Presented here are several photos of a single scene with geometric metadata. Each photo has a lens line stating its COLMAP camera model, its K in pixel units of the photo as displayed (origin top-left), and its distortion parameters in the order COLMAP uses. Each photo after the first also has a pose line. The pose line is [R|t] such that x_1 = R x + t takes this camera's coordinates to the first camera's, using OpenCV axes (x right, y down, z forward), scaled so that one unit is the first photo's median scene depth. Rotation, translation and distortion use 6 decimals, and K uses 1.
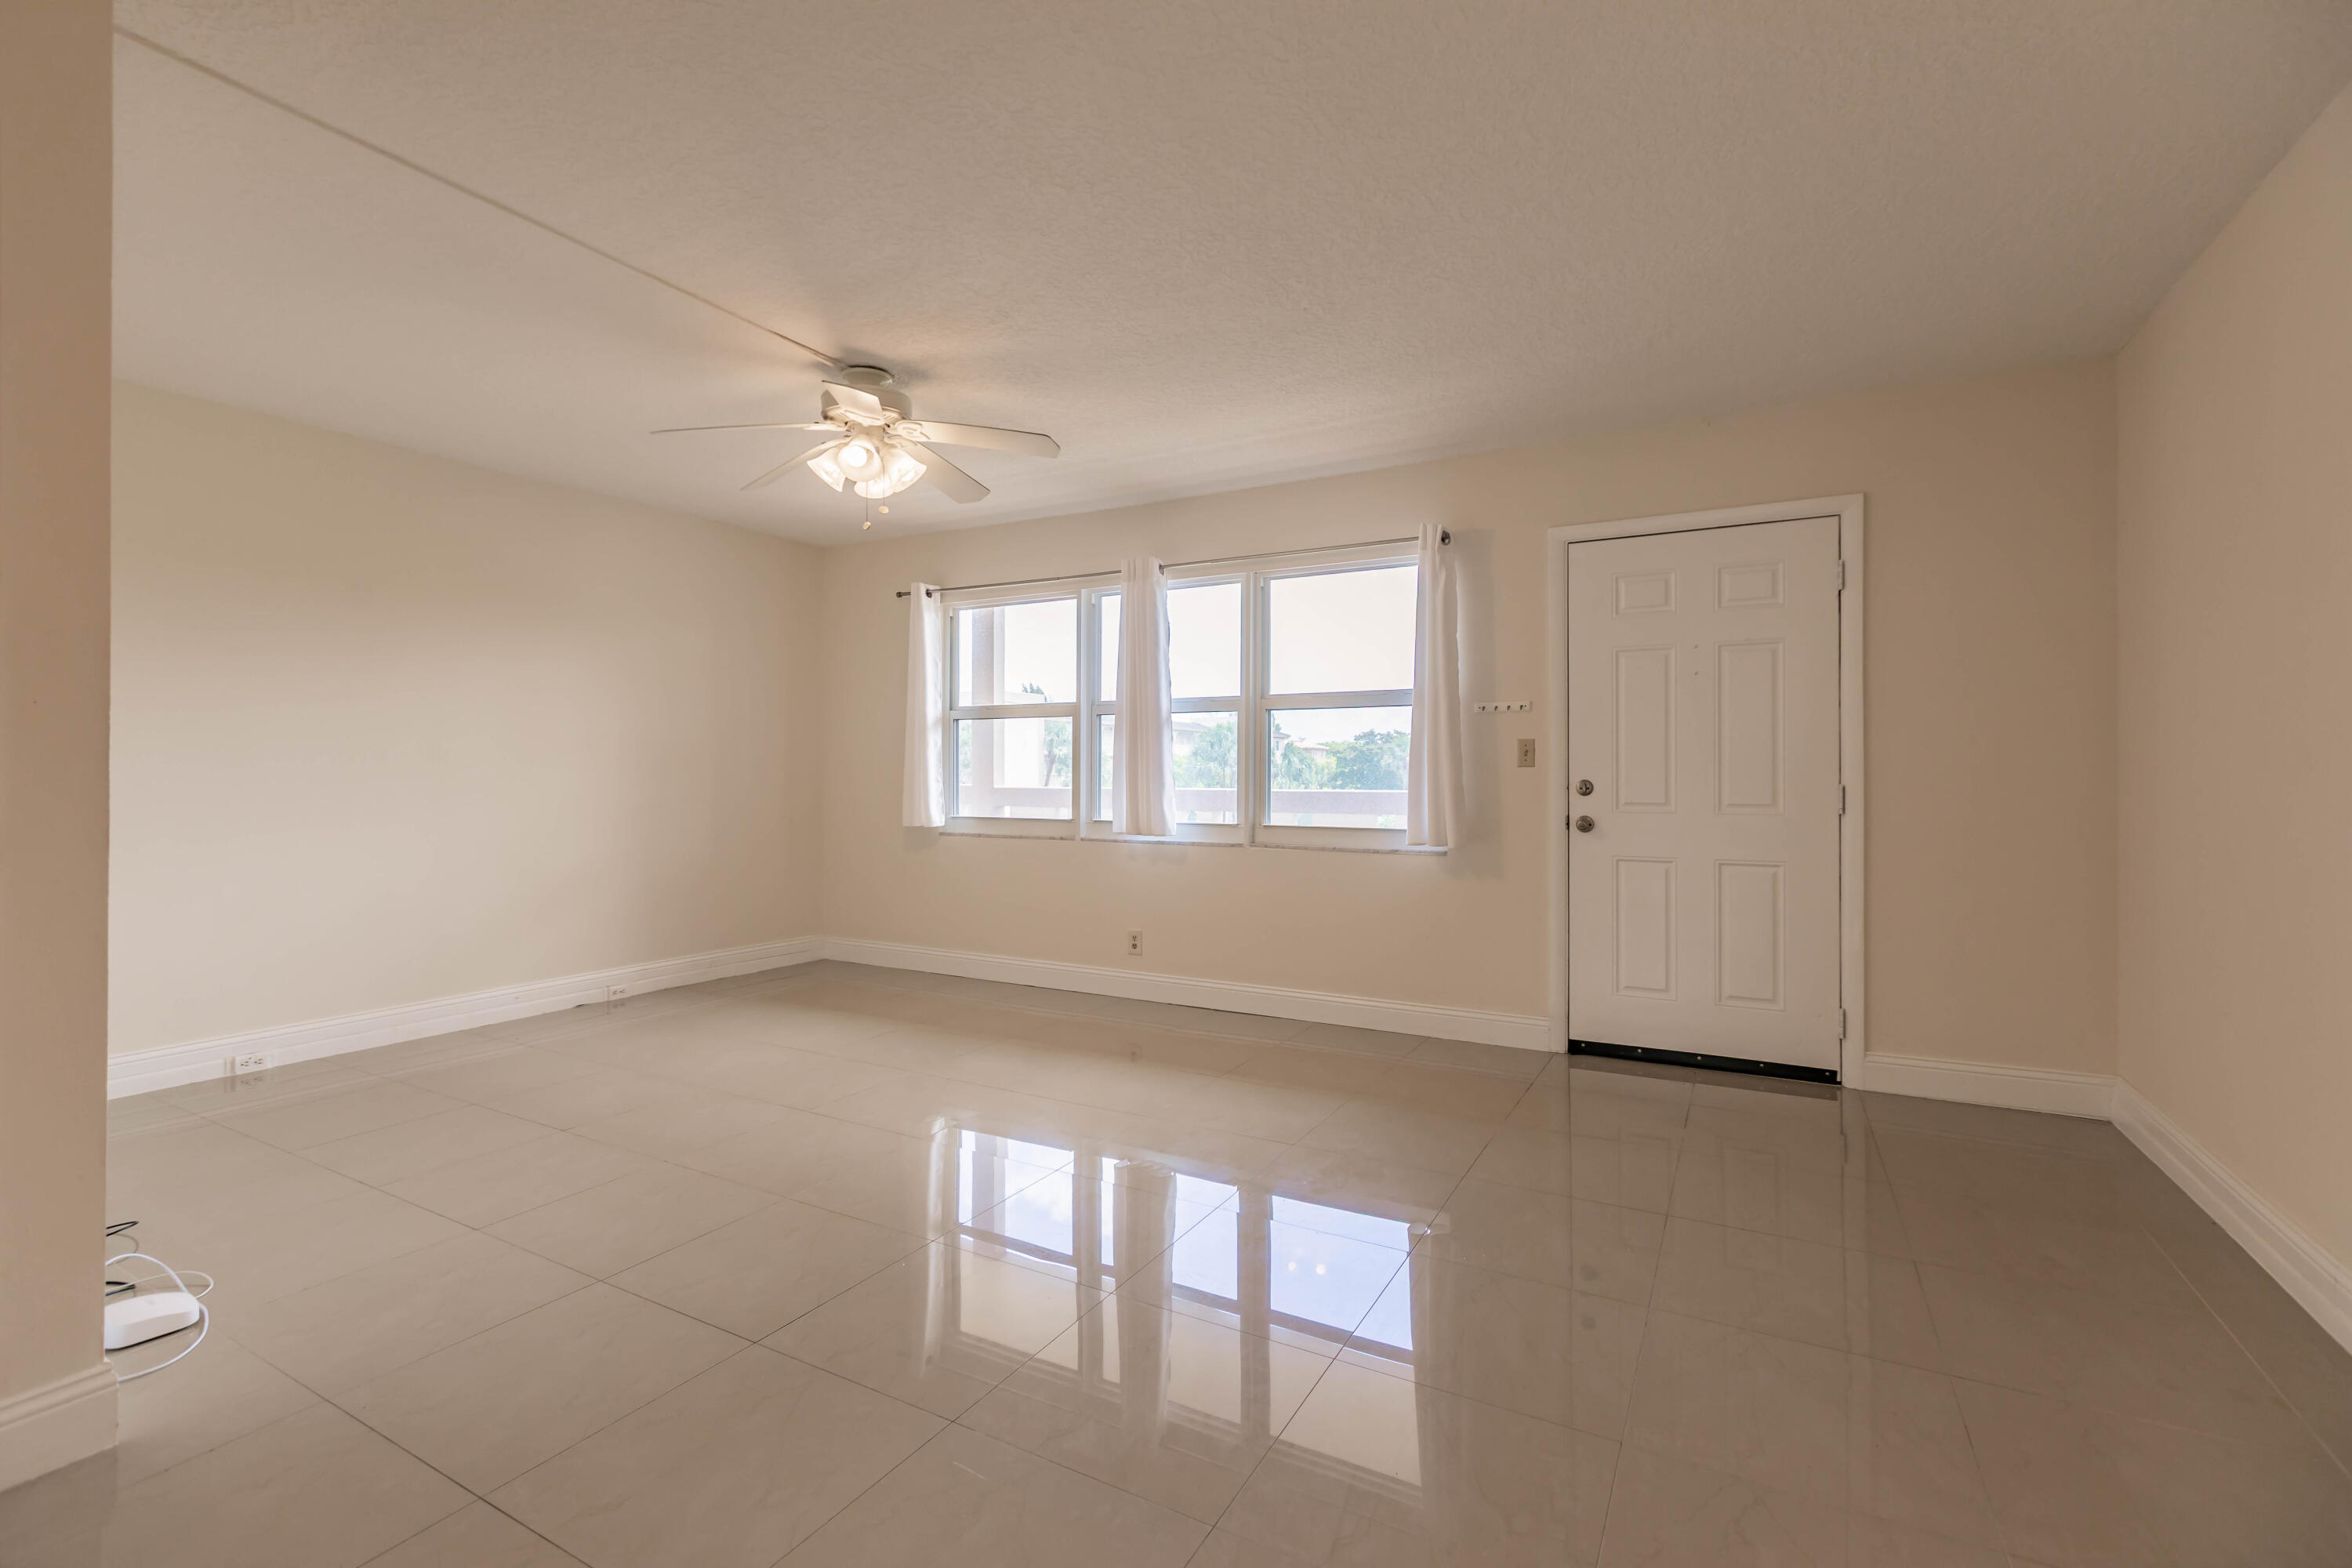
lens RADIAL K [[1034.7, 0, 1188.7], [0, 1034.7, 753.7], [0, 0, 1]] dist [0.000369, -0.000031]
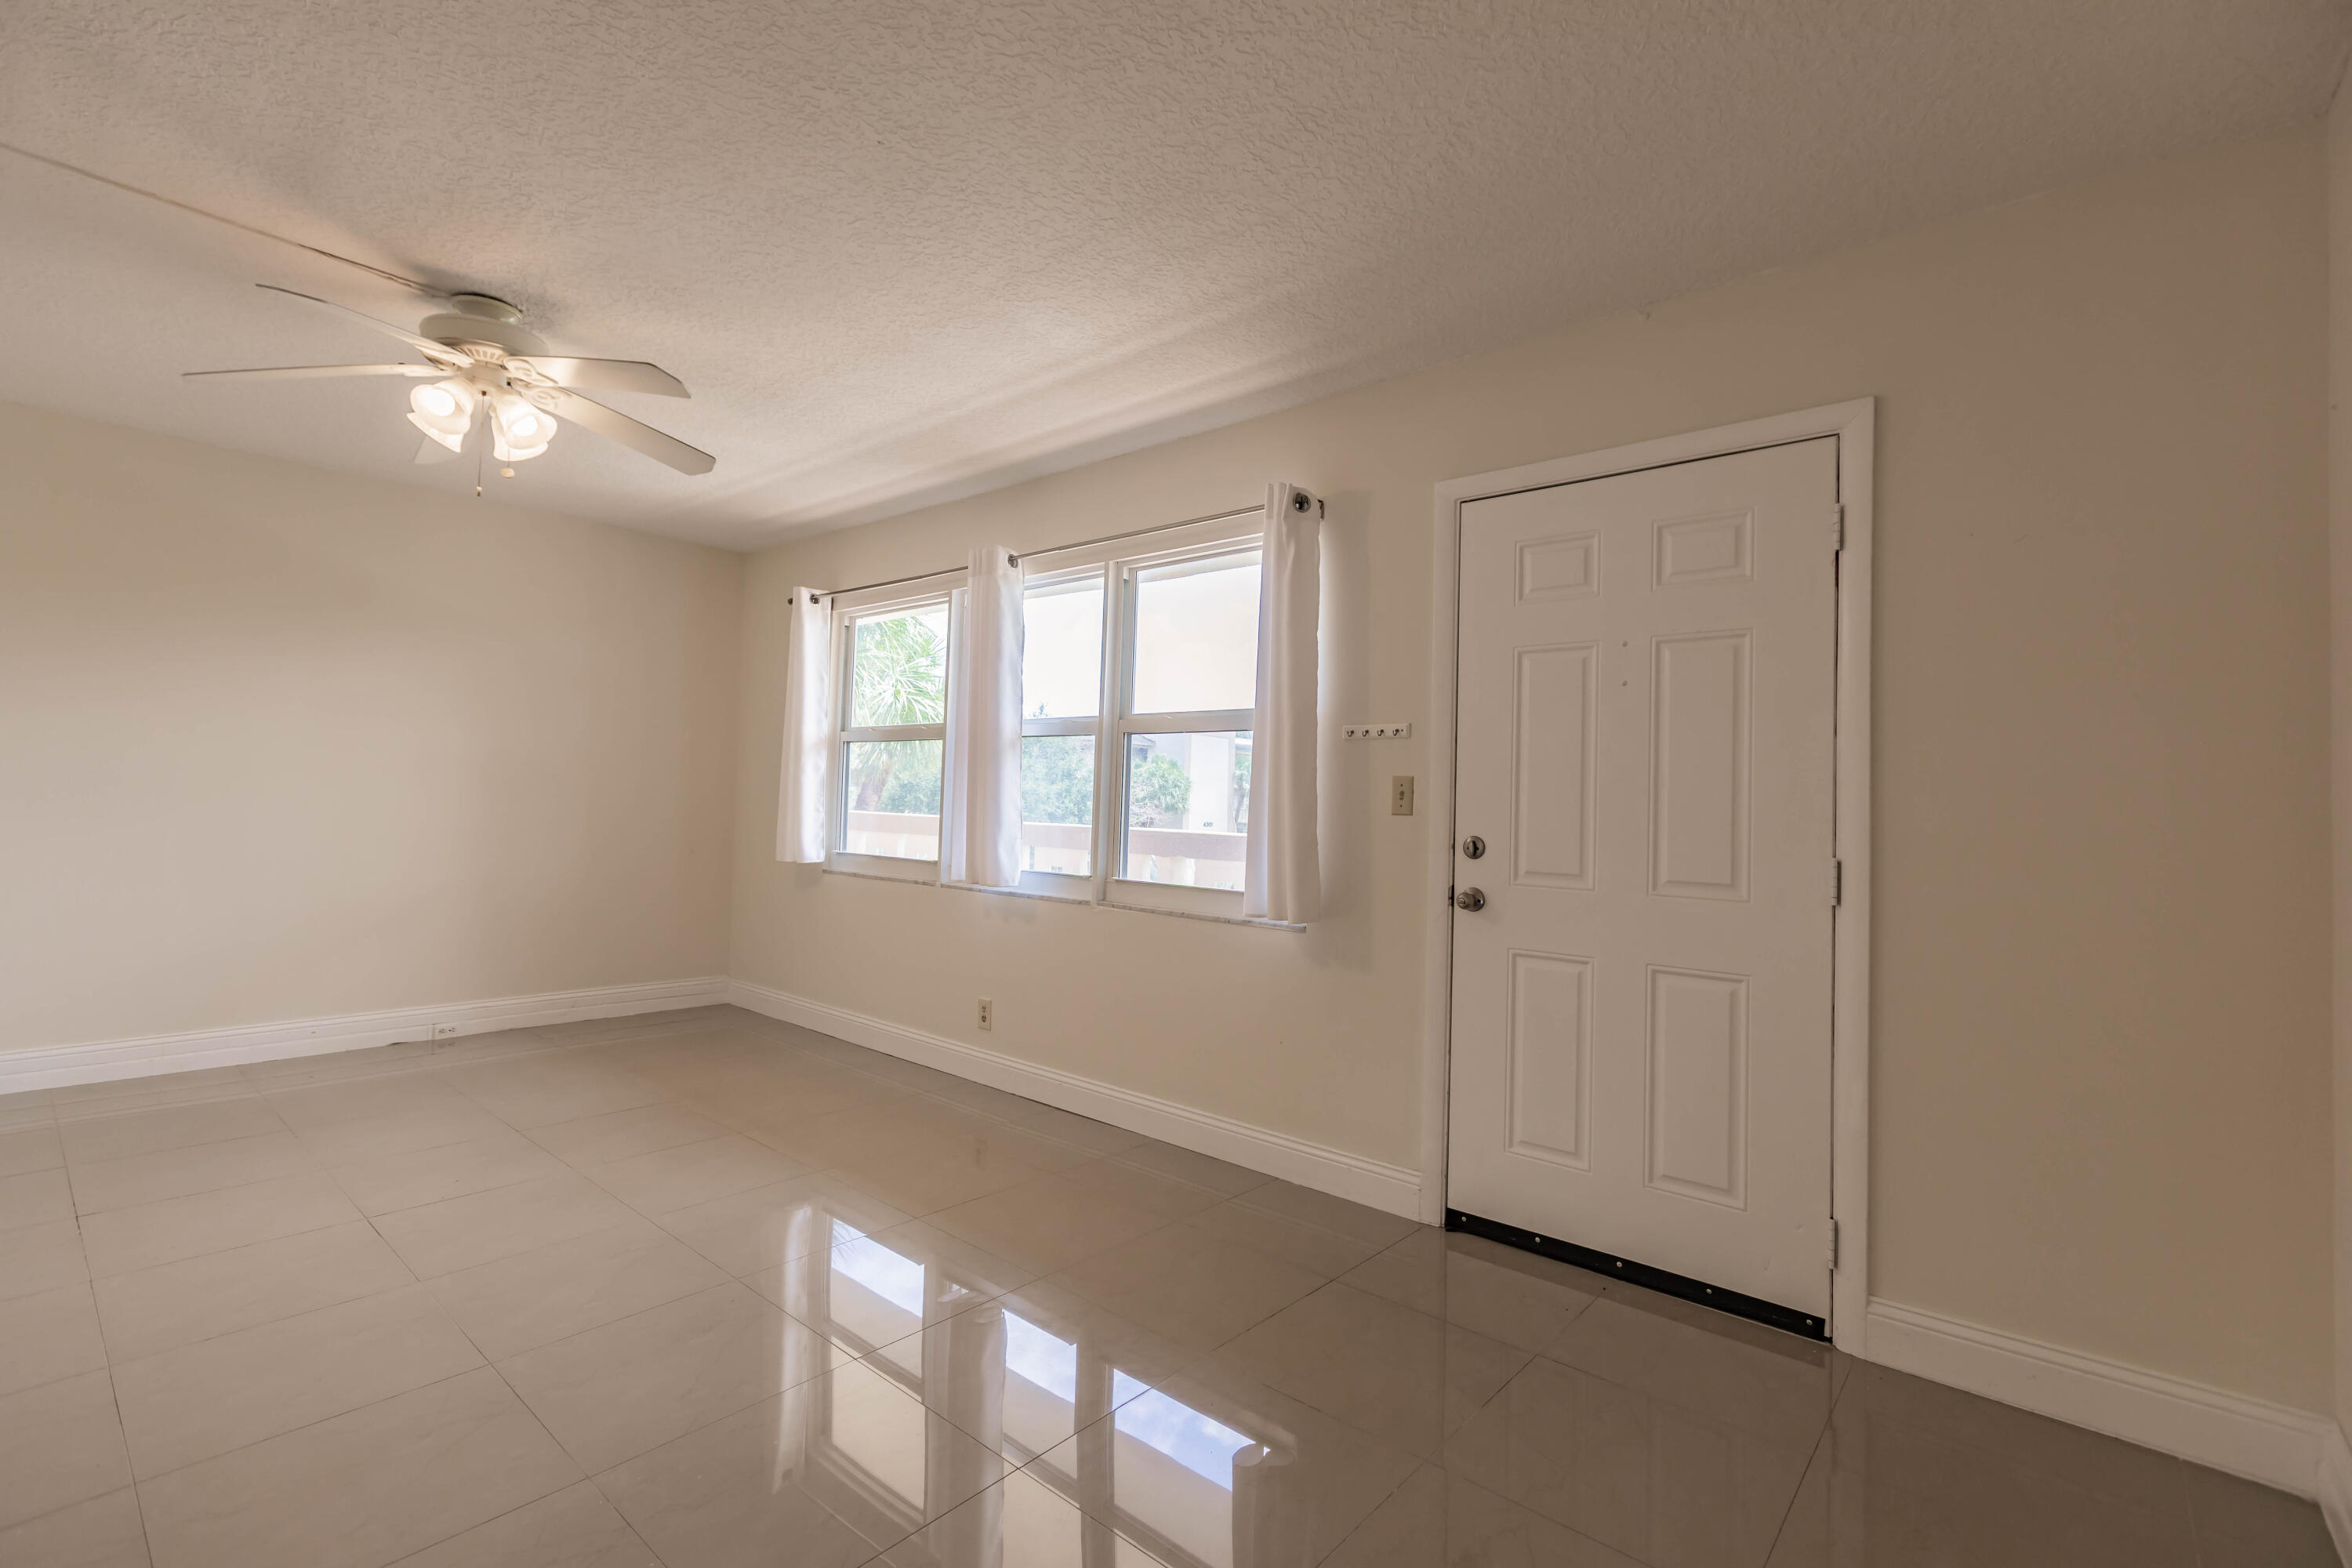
lens RADIAL K [[1034.7, 0, 1185.4], [0, 1034.7, 760.9], [0, 0, 1]] dist [0.000369, -0.000031]
pose [[0.979061, 0.019560, -0.202625, 0.313251], [-0.024820, 0.999417, -0.023454, -0.004430], [0.202048, 0.027992, 0.978975, 0.256899]]
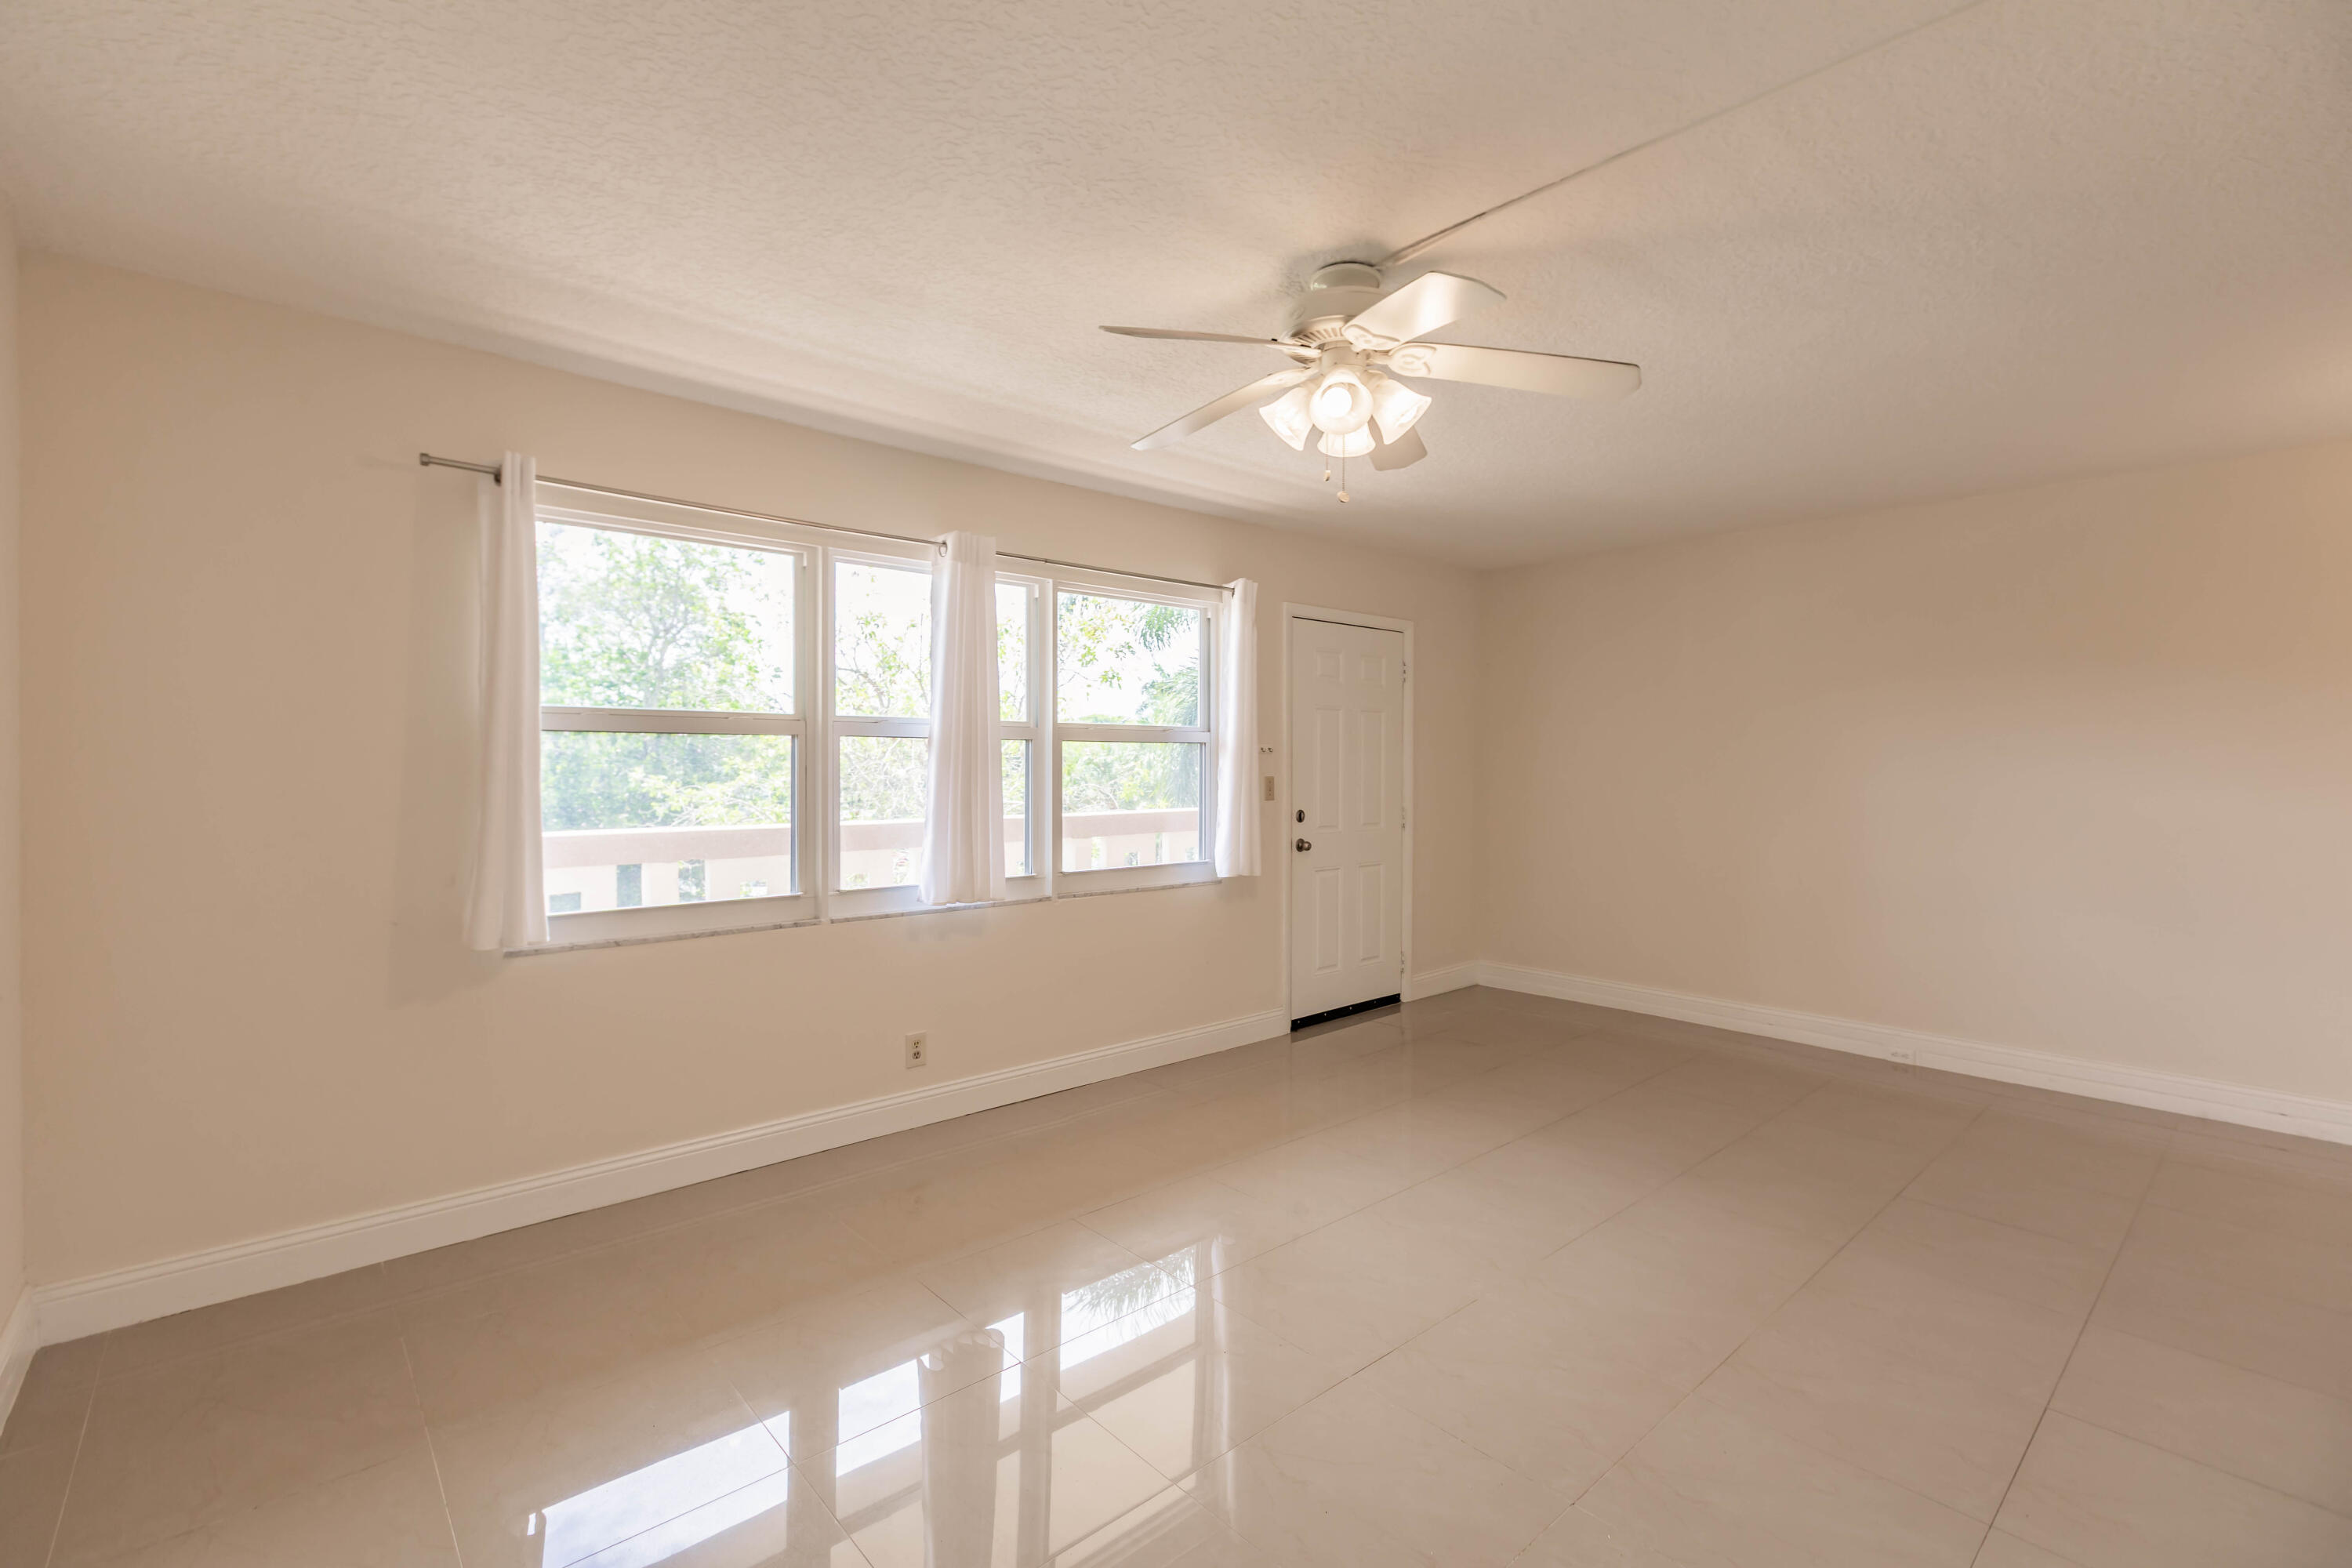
lens RADIAL K [[1034.7, 0, 1180.6], [0, 1034.7, 781.8], [0, 0, 1]] dist [0.000369, -0.000031]
pose [[0.331732, -0.005047, 0.943360, -0.795479], [-0.003378, 0.999973, 0.006538, -0.015113], [-0.943368, -0.005355, 0.331706, 0.680304]]
